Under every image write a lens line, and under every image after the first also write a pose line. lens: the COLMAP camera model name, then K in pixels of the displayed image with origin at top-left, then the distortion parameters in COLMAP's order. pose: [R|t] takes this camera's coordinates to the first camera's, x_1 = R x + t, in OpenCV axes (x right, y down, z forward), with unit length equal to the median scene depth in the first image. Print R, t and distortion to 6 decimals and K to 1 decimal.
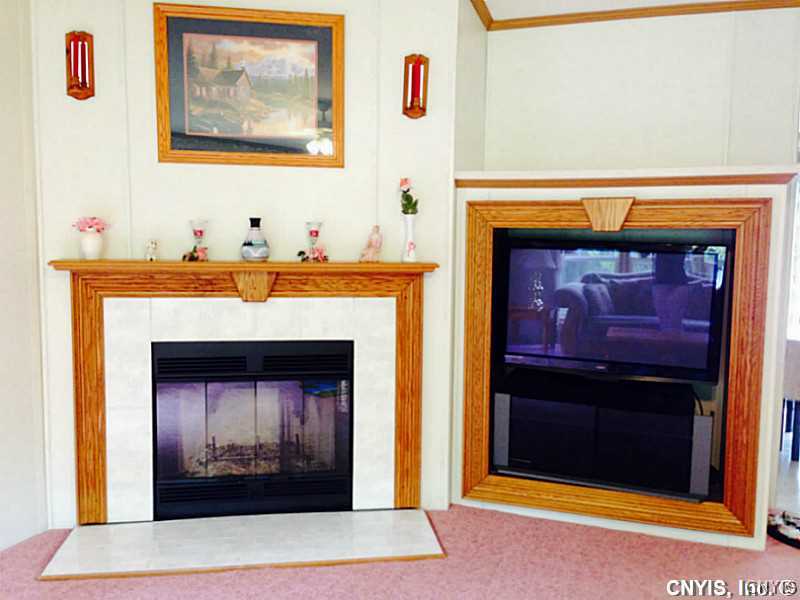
lens RADIAL K [[753.3, 0, 400.0], [0, 753.3, 300.0], [0, 0, 1]] dist [0.098082, -0.011984]
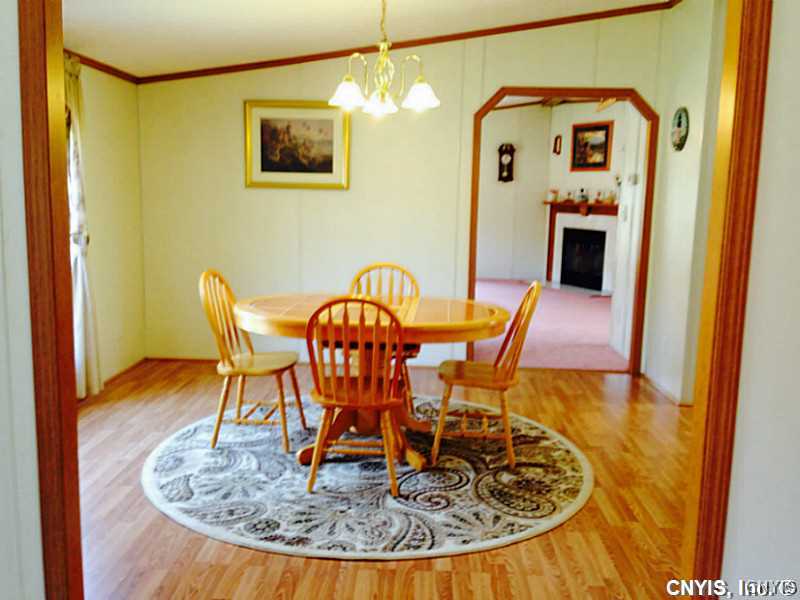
lens RADIAL K [[753.3, 0, 400.0], [0, 753.3, 300.0], [0, 0, 1]] dist [0.098082, -0.011984]
pose [[0.300719, 0.134939, -0.944118, 2.610436], [-0.120875, 0.987349, 0.102617, 0.116734], [0.946022, 0.083261, 0.313226, -0.673066]]
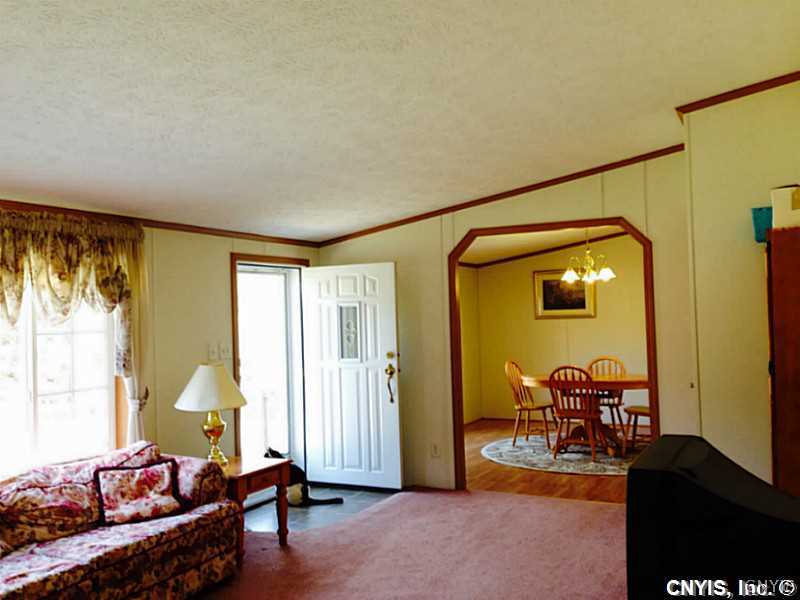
lens RADIAL K [[753.3, 0, 400.0], [0, 753.3, 300.0], [0, 0, 1]] dist [0.098082, -0.011984]
pose [[-0.121693, -0.030104, -0.992111, 7.194168], [-0.079586, 0.996618, -0.020479, 0.098596], [0.989372, 0.076466, -0.123677, -0.601657]]
